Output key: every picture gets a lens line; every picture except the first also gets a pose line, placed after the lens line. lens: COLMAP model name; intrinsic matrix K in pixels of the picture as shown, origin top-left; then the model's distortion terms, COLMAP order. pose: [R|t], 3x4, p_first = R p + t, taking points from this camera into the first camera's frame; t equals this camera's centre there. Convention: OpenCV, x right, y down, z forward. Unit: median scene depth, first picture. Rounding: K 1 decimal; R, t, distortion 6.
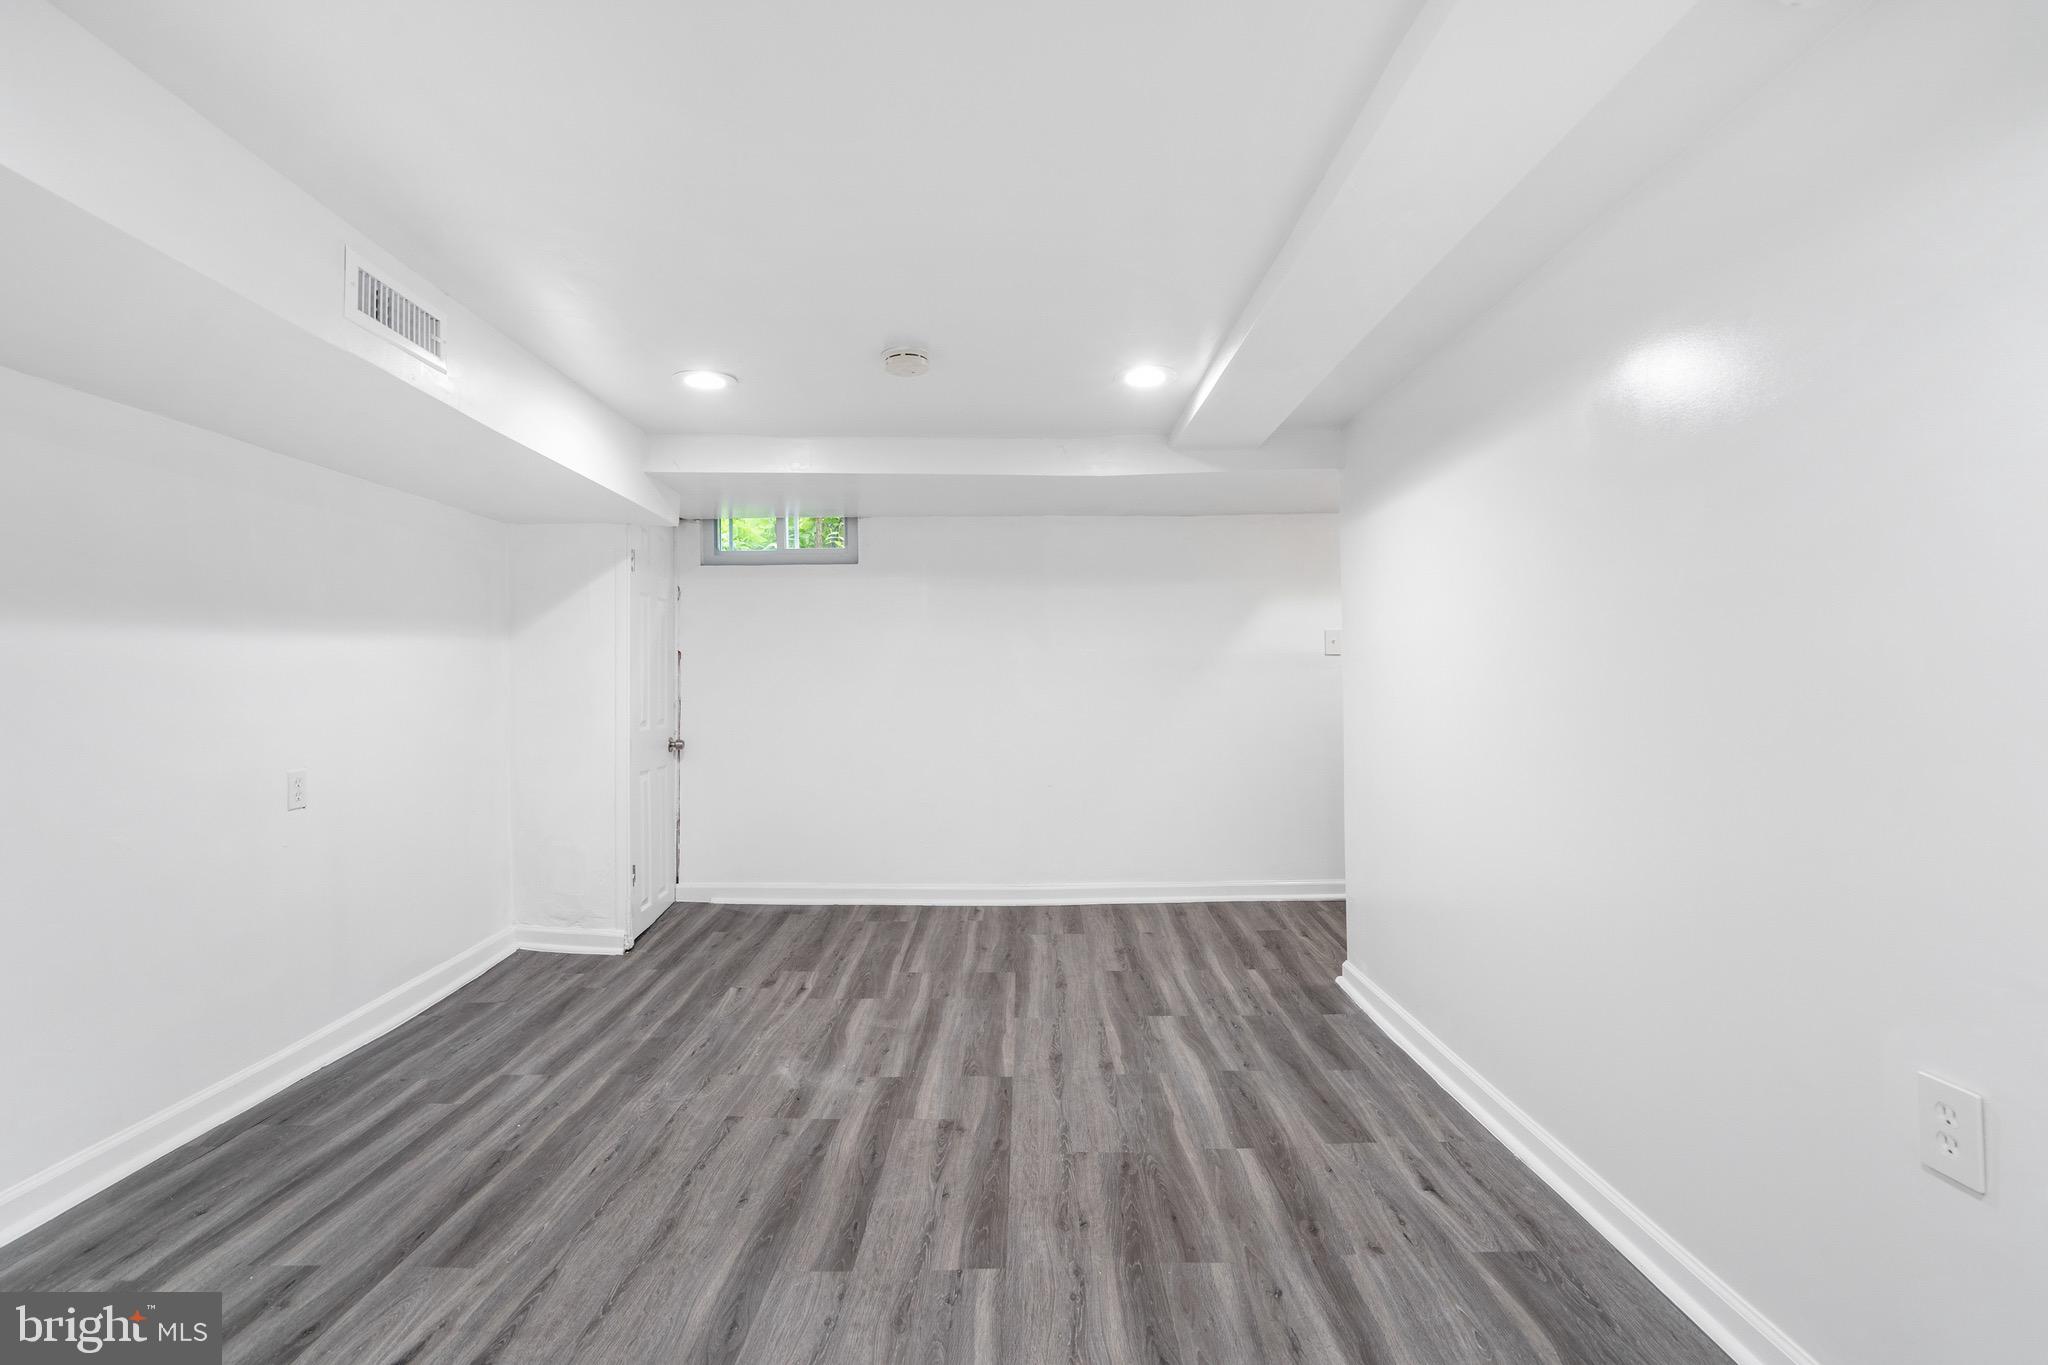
lens RADIAL K [[936.8, 0, 1021.0], [0, 936.8, 685.5], [0, 0, 1]] dist [-0.004101, 0.000248]
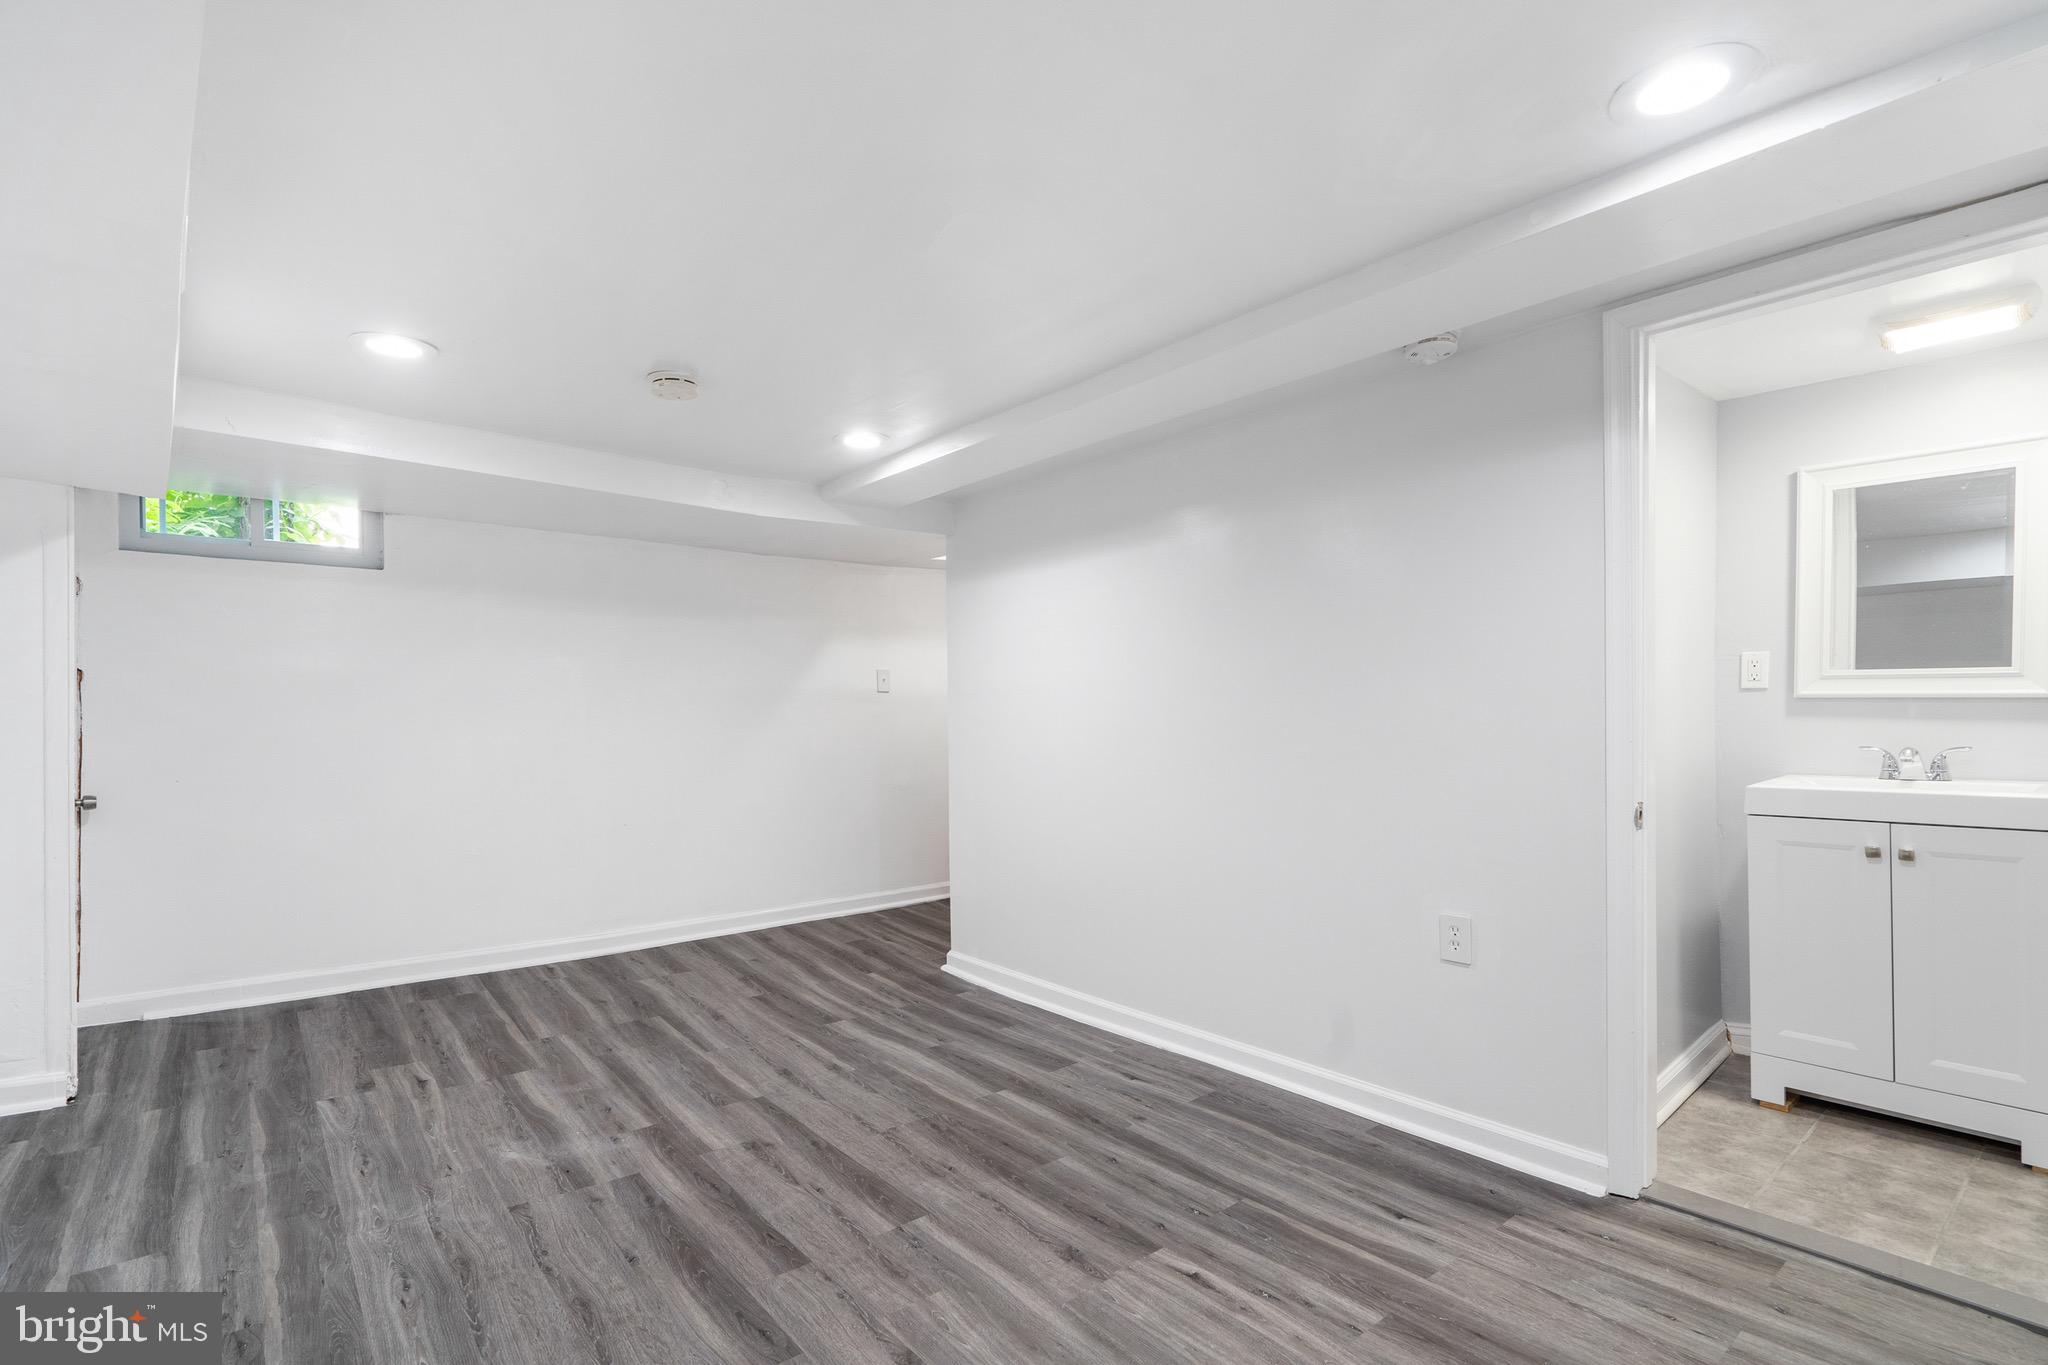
lens RADIAL K [[973.3, 0, 1024.0], [0, 973.3, 682.5], [0, 0, 1]] dist [-0.002212, 0.001309]
pose [[0.769148, 0.024877, 0.638587, -0.587359], [-0.000950, 0.999285, -0.037784, 0.001789], [-0.639070, 0.028454, 0.768622, -0.028502]]
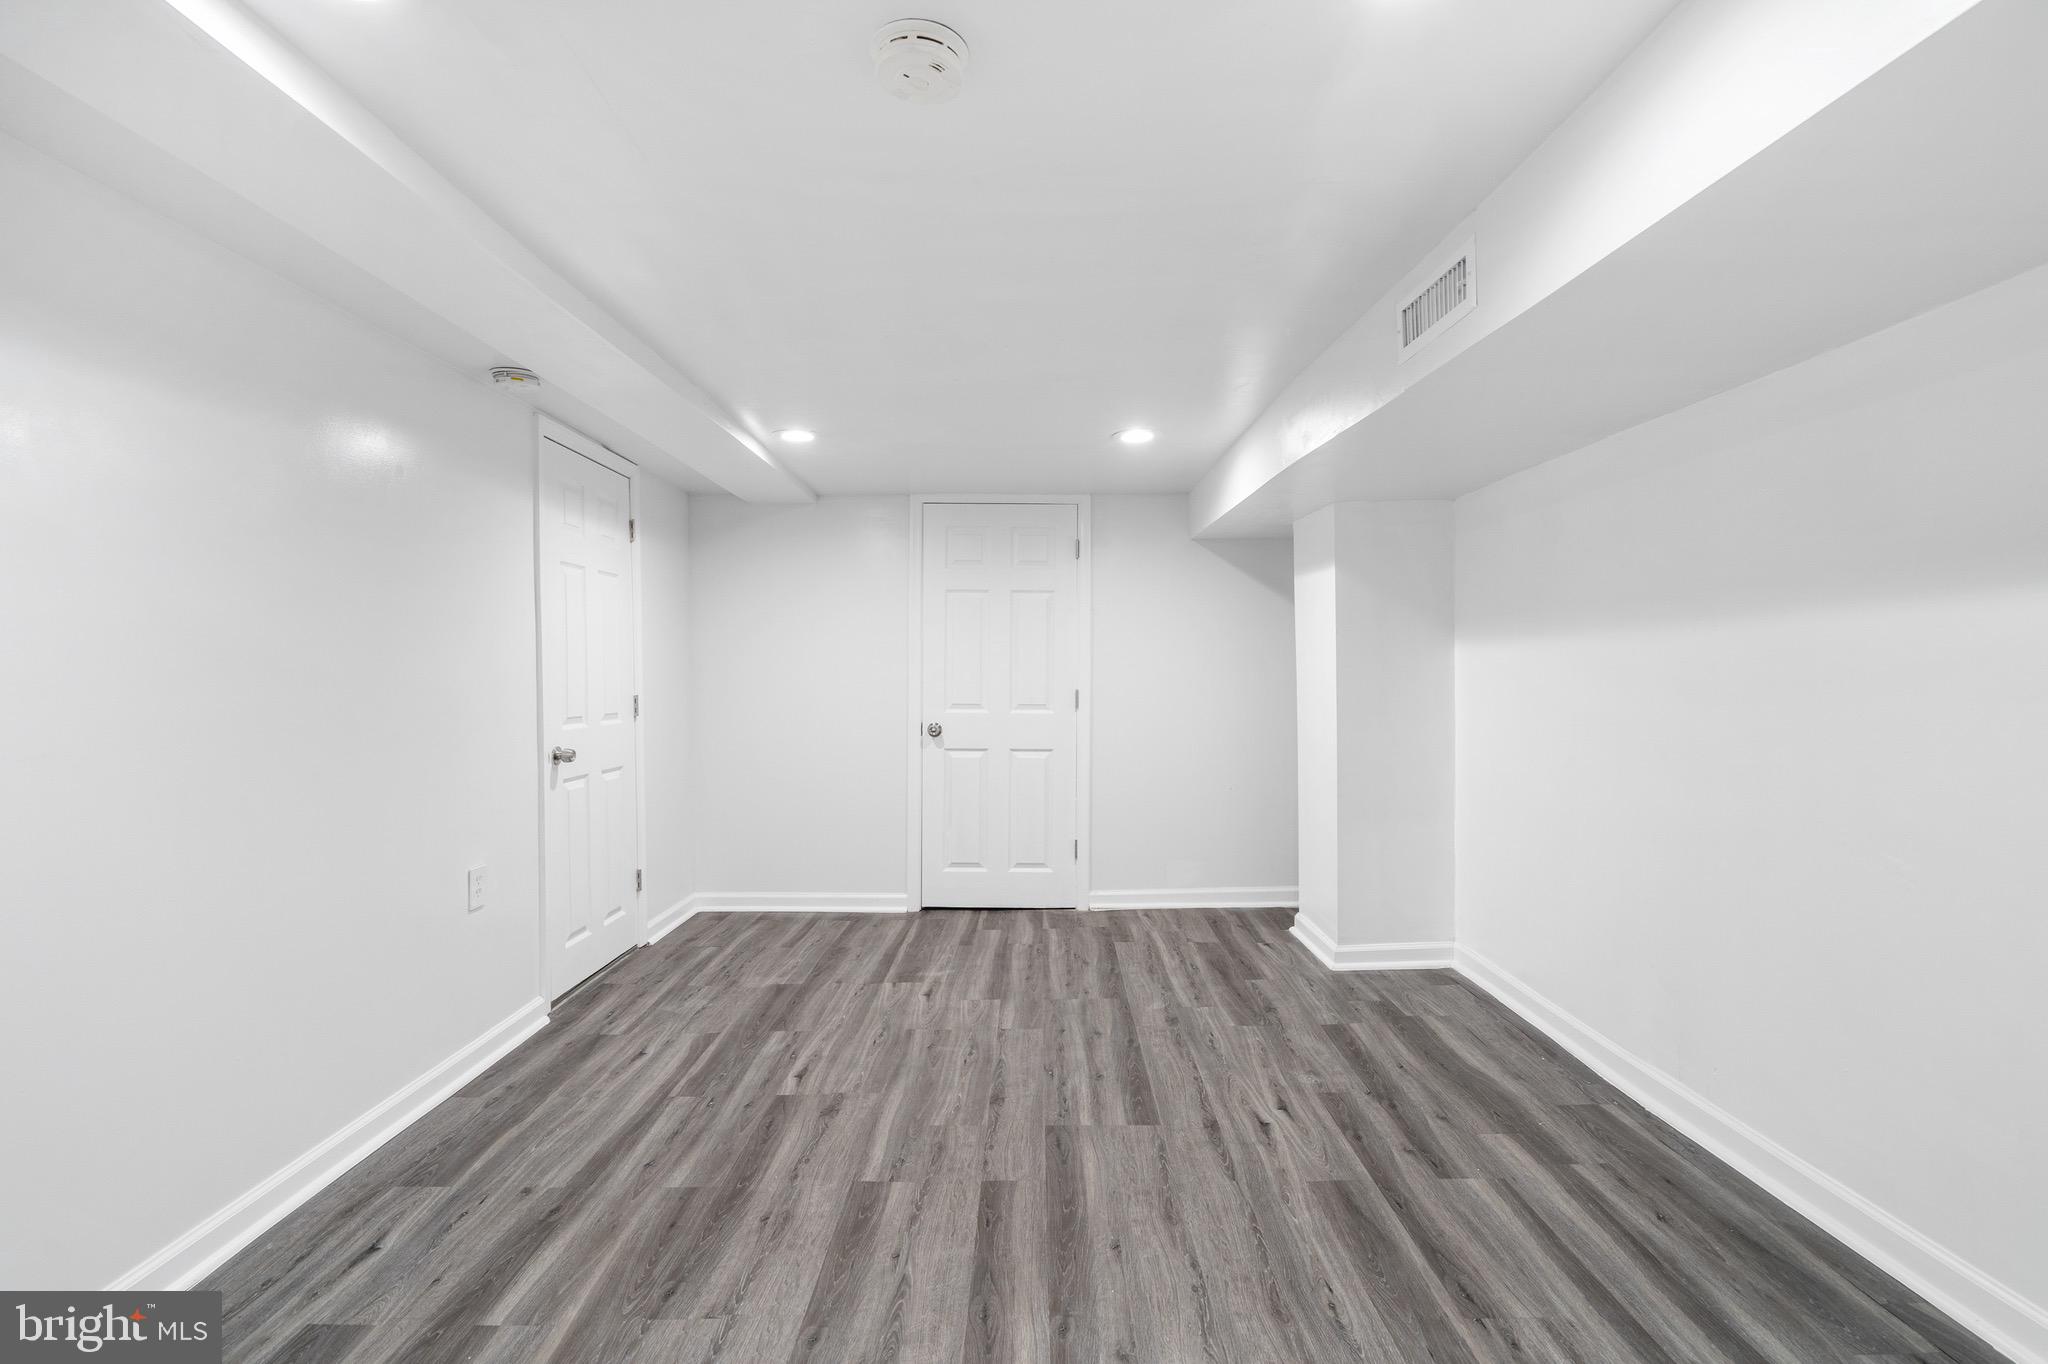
lens RADIAL K [[936.8, 0, 1021.0], [0, 936.8, 685.0], [0, 0, 1]] dist [-0.004101, 0.000248]
pose [[-0.999763, 0.019991, 0.008616, -0.205406], [0.020123, 0.999677, 0.015508, -0.018120], [-0.008304, 0.015677, -0.999843, 1.766042]]
